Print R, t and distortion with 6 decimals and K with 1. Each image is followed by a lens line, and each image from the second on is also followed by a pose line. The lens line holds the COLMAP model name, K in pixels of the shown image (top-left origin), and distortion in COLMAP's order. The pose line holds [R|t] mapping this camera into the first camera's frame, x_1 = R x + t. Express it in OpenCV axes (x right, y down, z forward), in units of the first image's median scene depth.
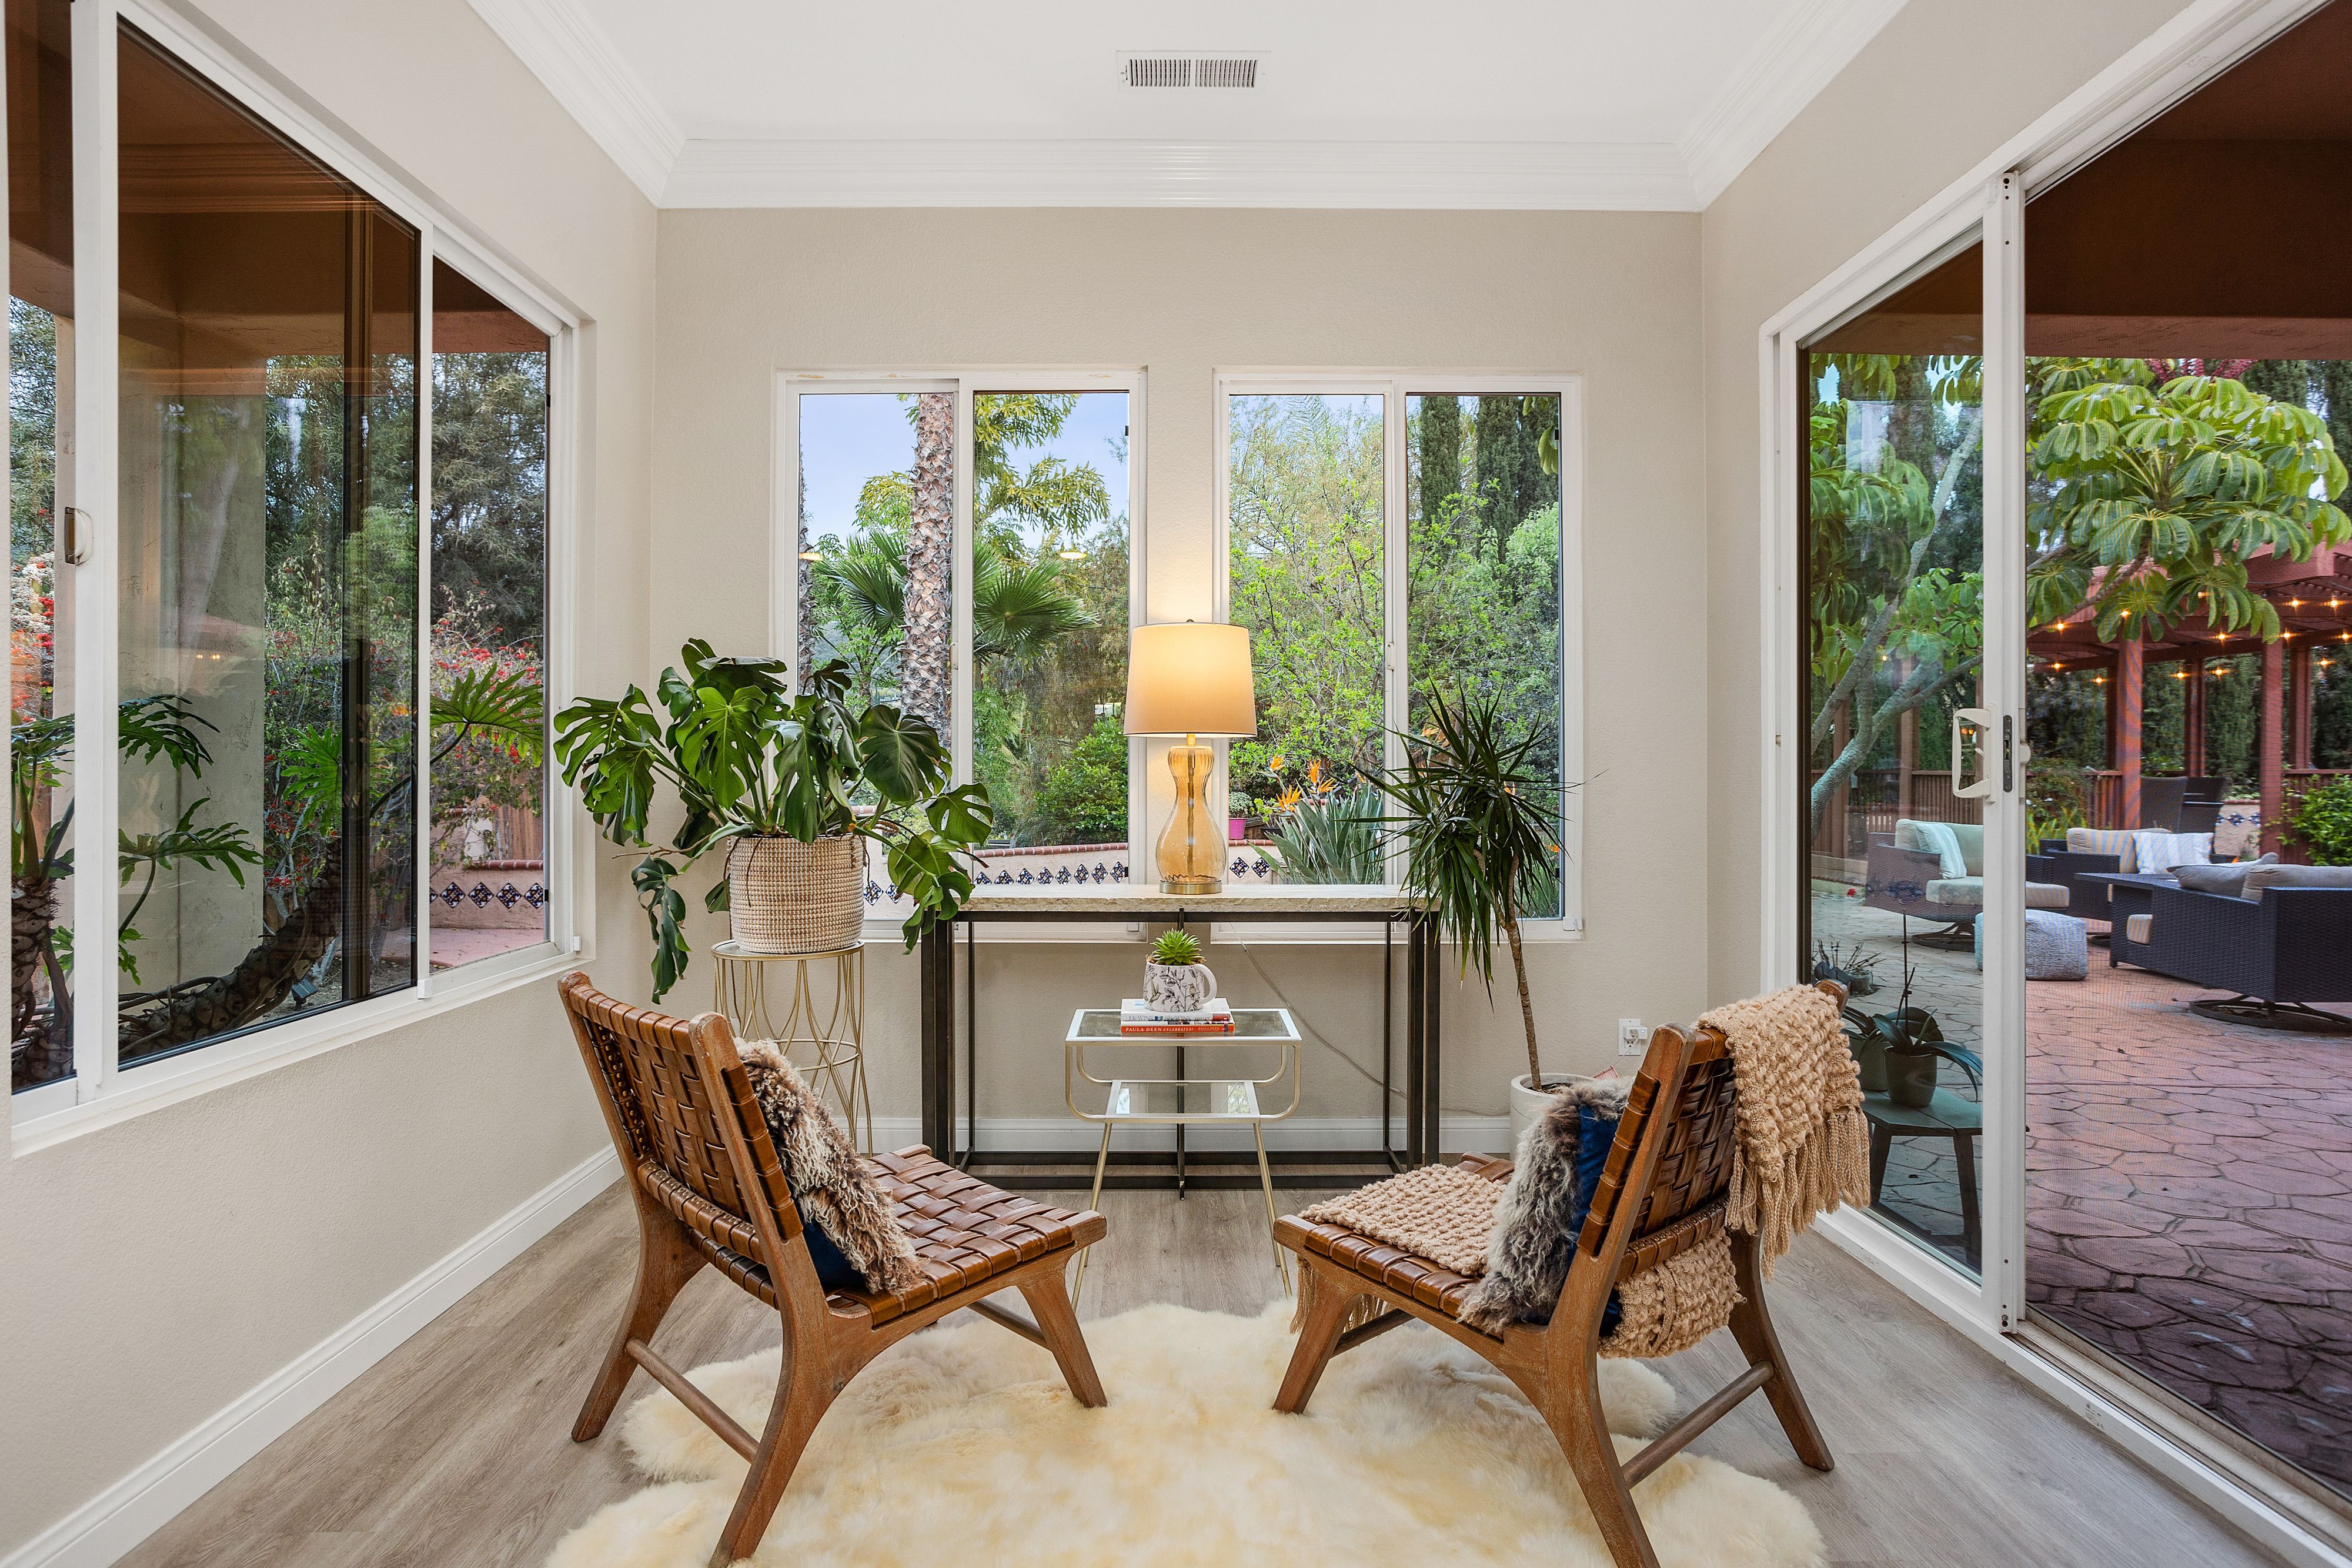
lens RADIAL K [[1255.4, 0, 1173.8], [0, 1255.4, 769.9], [0, 0, 1]] dist [-0.034836, 0.027726]
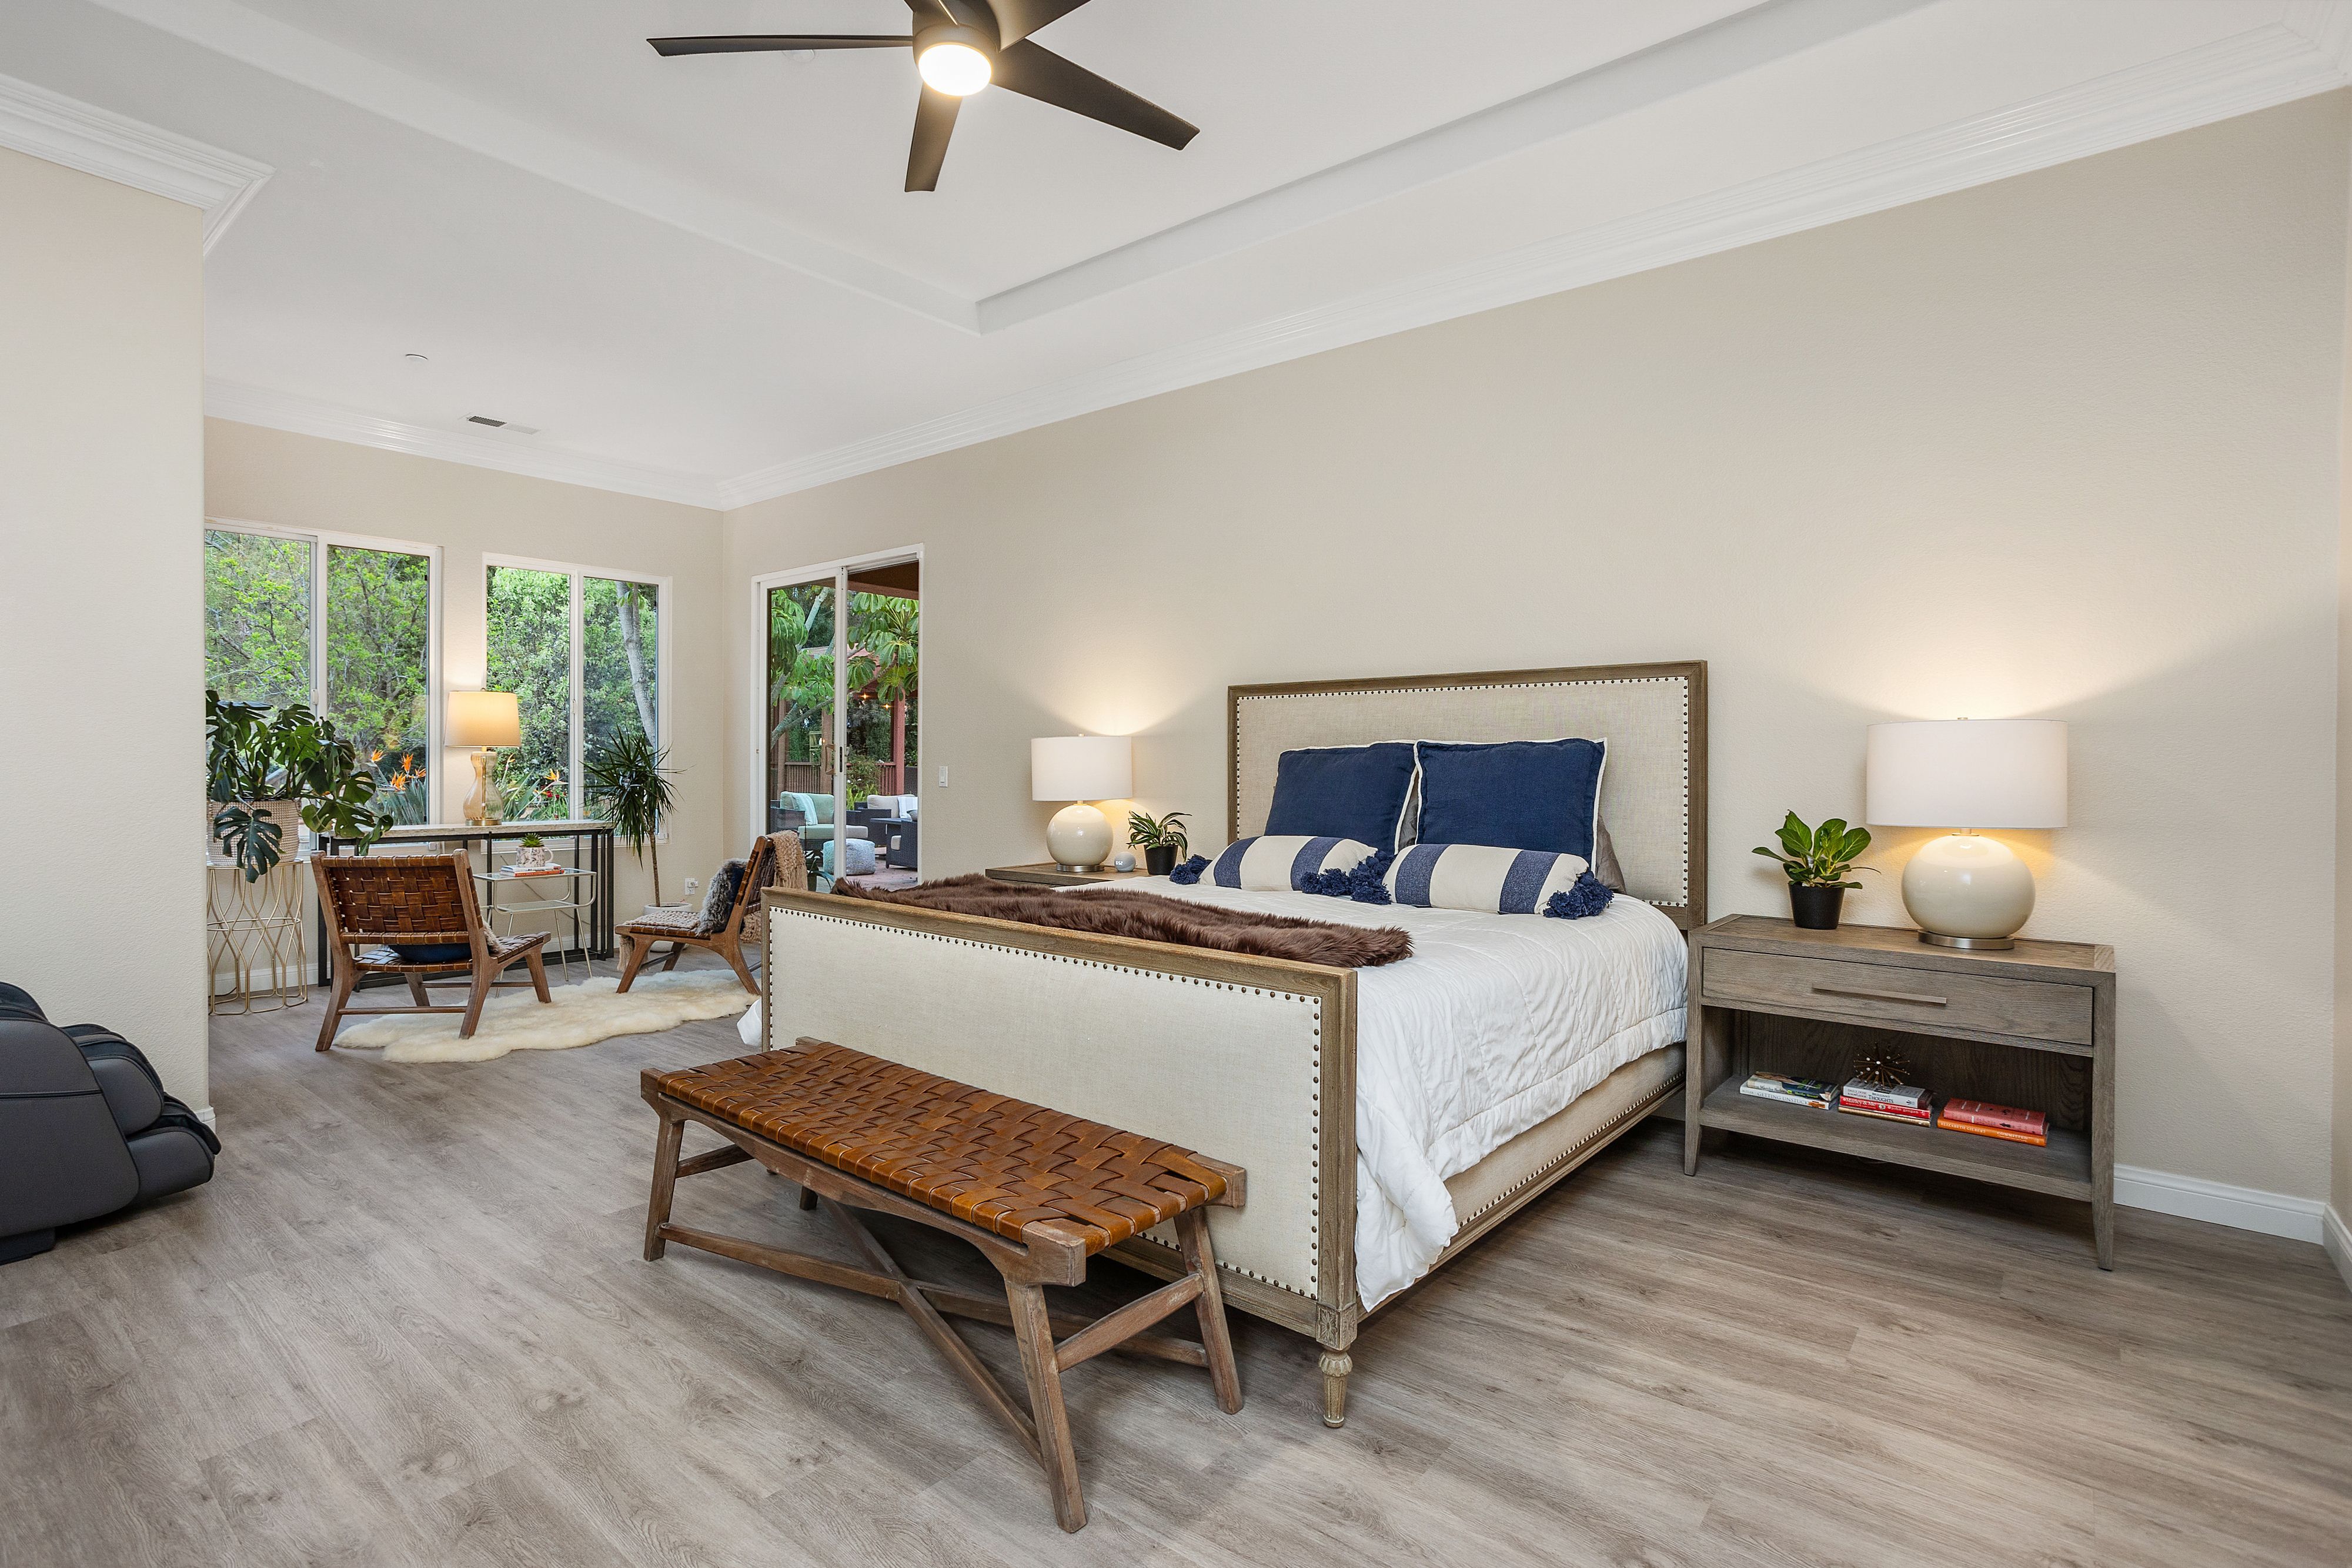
lens RADIAL K [[1137.6, 0, 1166.9], [0, 1137.6, 769.6], [0, 0, 1]] dist [-0.045711, 0.028930]
pose [[0.640880, -0.001703, 0.767639, -0.615974], [-0.006447, 0.999950, 0.007601, -0.010260], [-0.767614, -0.009820, 0.640837, -0.903131]]
